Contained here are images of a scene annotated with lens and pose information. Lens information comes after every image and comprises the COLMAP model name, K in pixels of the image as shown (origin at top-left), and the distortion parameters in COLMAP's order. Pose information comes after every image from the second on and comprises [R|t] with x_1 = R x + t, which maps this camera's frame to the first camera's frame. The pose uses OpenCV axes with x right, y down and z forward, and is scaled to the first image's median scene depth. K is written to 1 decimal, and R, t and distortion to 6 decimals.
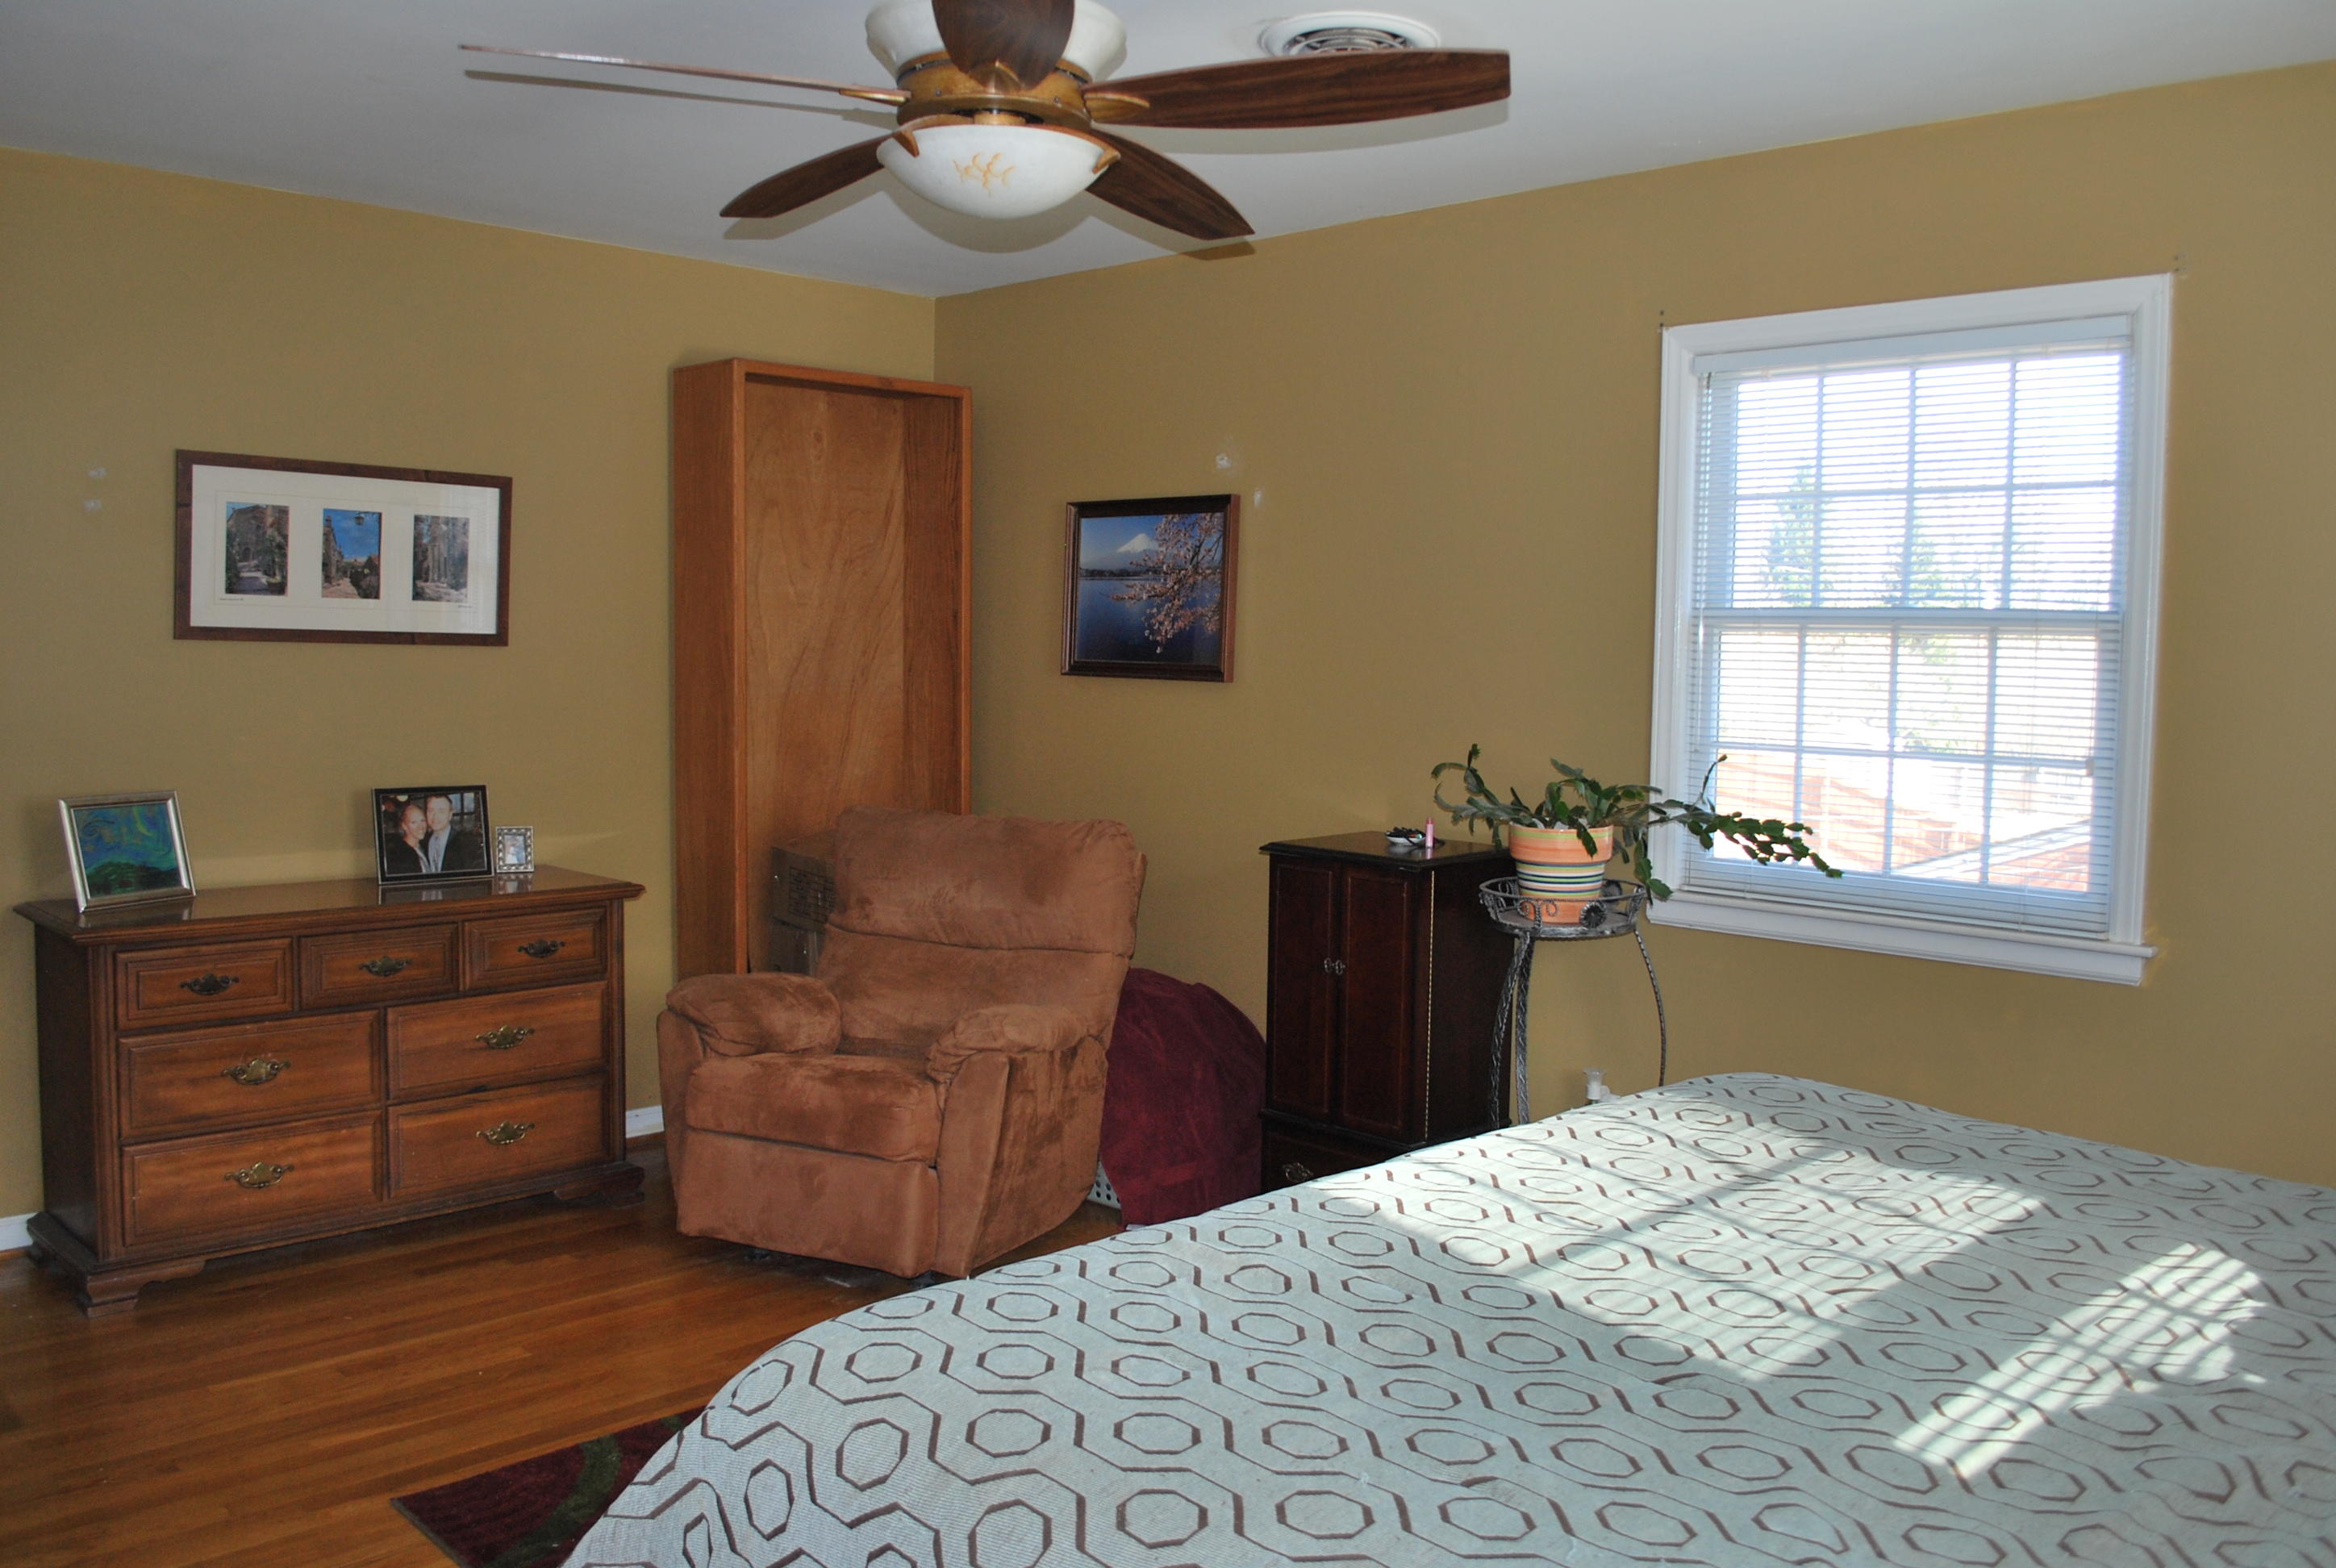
lens RADIAL K [[1868.3, 0, 1186.5], [0, 1868.3, 788.6], [0, 0, 1]] dist [-0.083616, 0.014311]
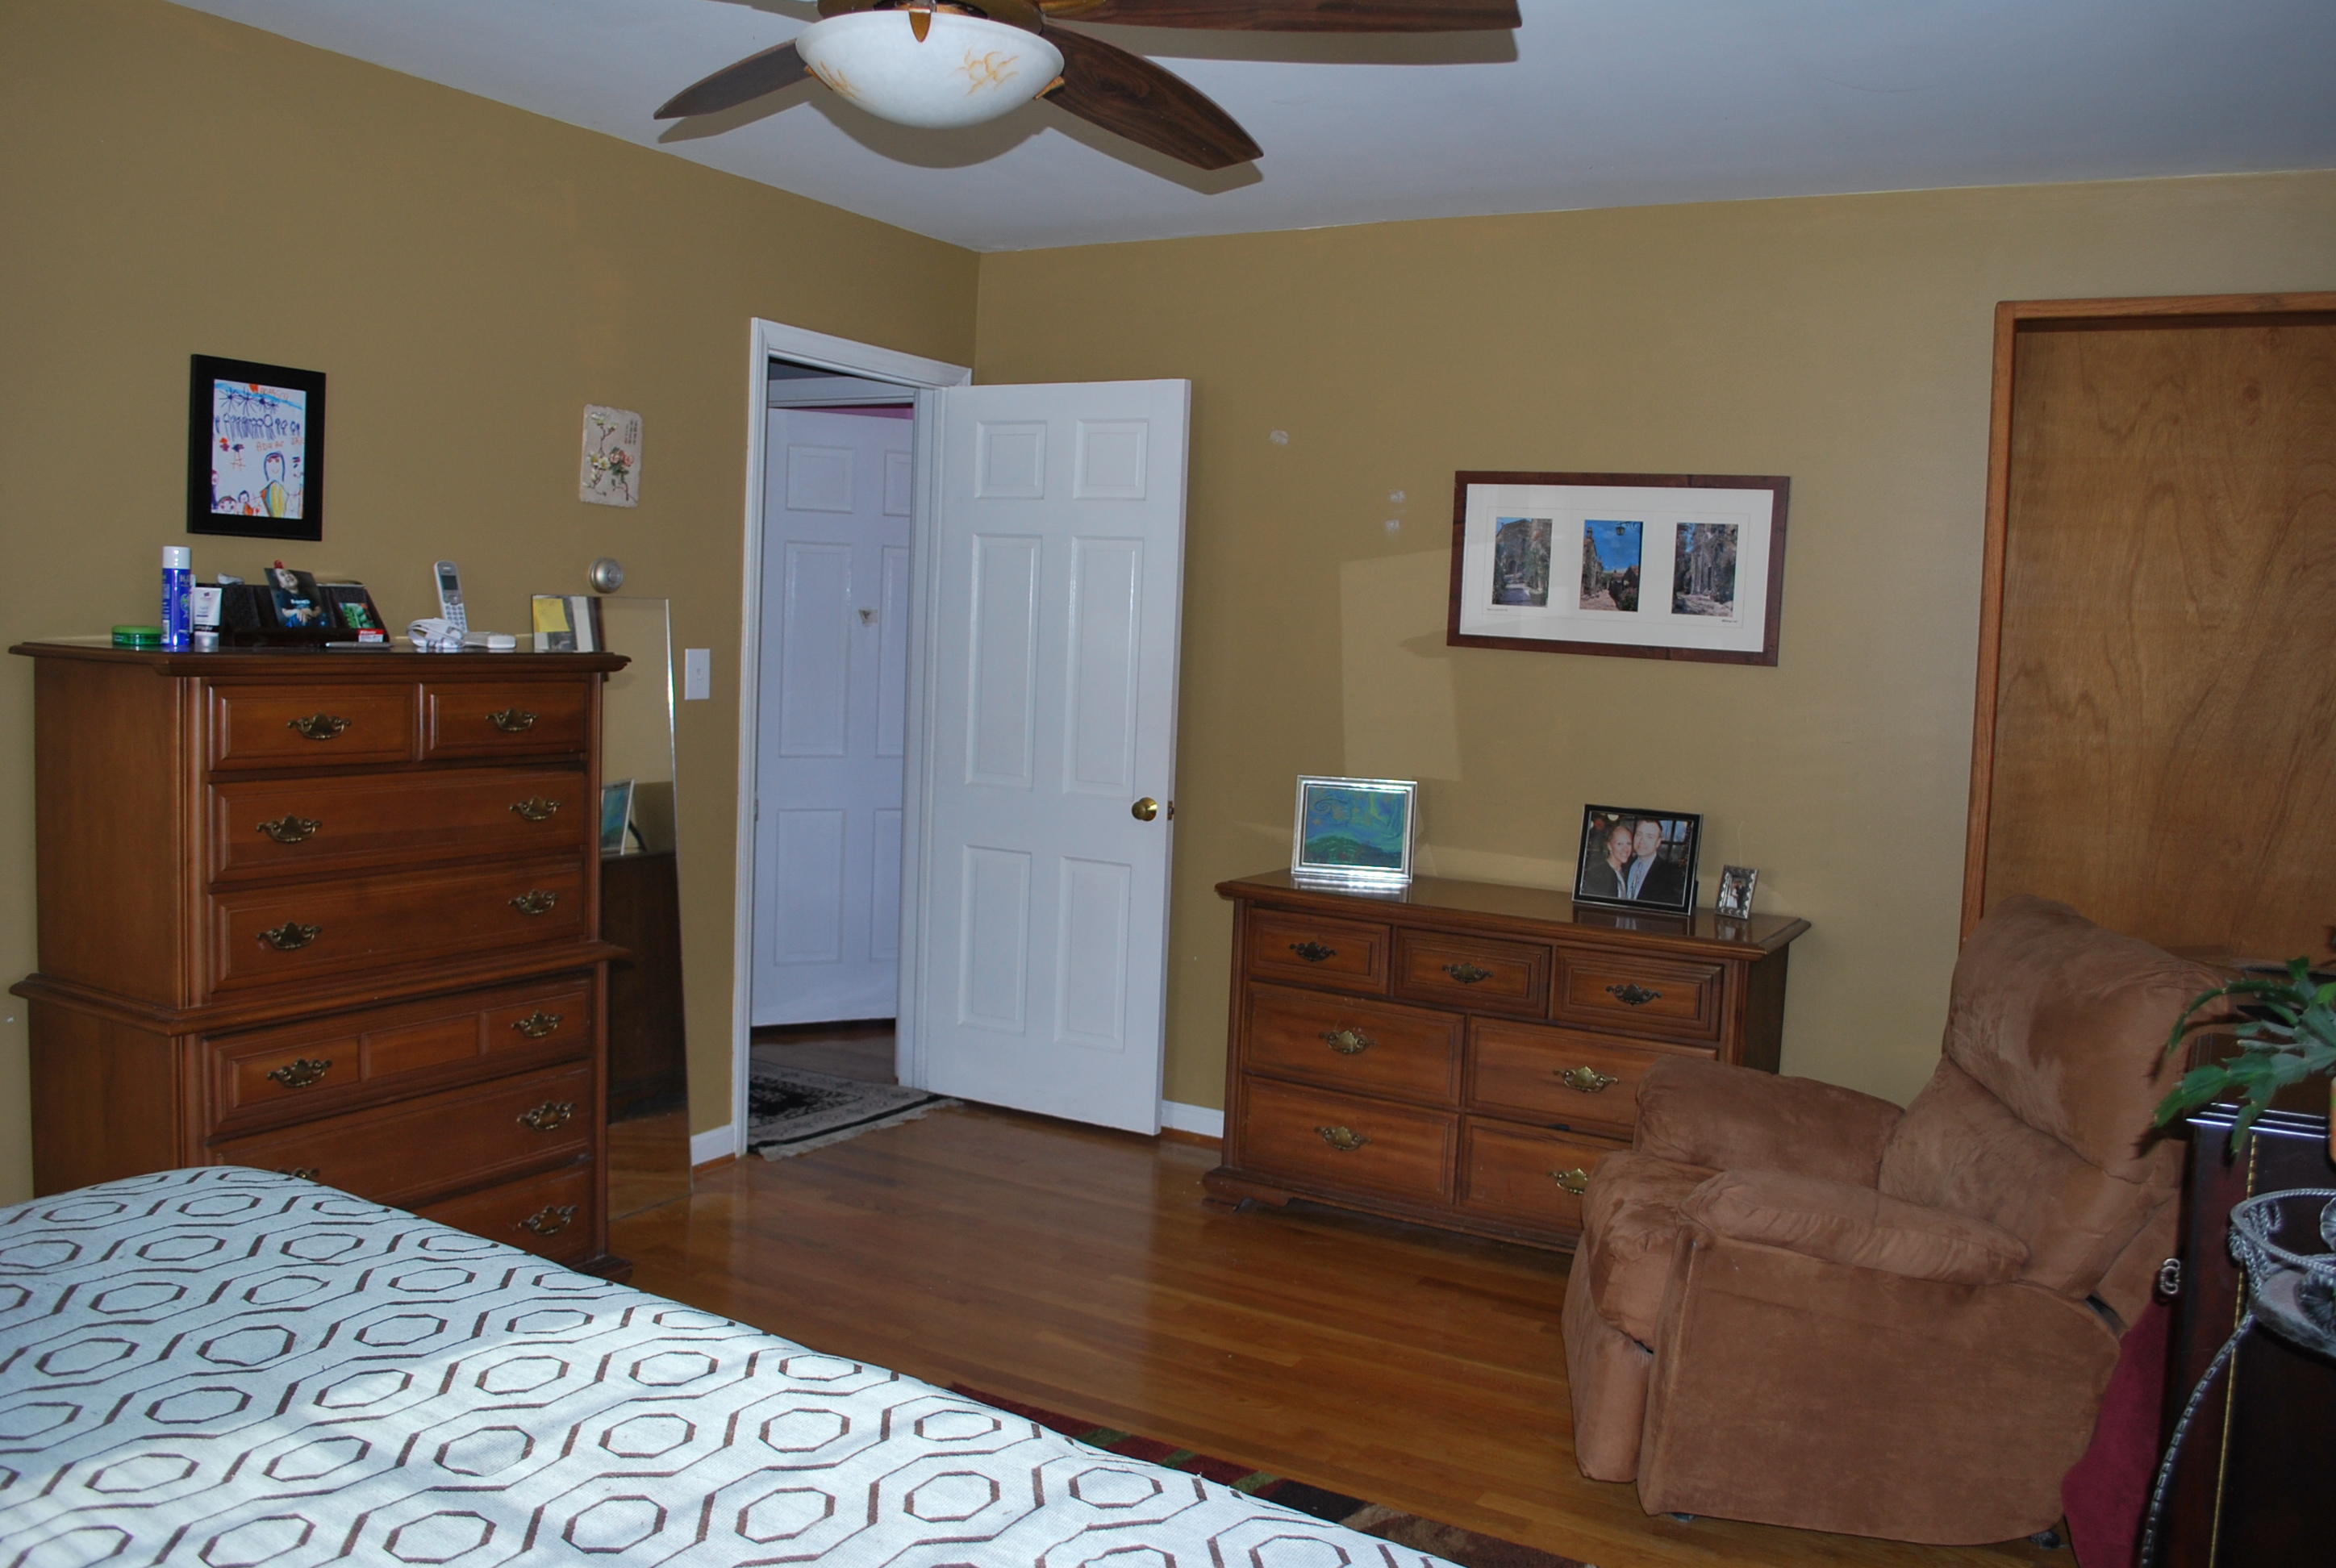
lens RADIAL K [[1868.3, 0, 1186.0], [0, 1868.3, 767.4], [0, 0, 1]] dist [-0.083616, 0.014311]
pose [[0.258224, 0.067460, -0.963727, 0.449789], [-0.113756, 0.992743, 0.039011, -0.033190], [0.959364, 0.099556, 0.264024, 0.527161]]
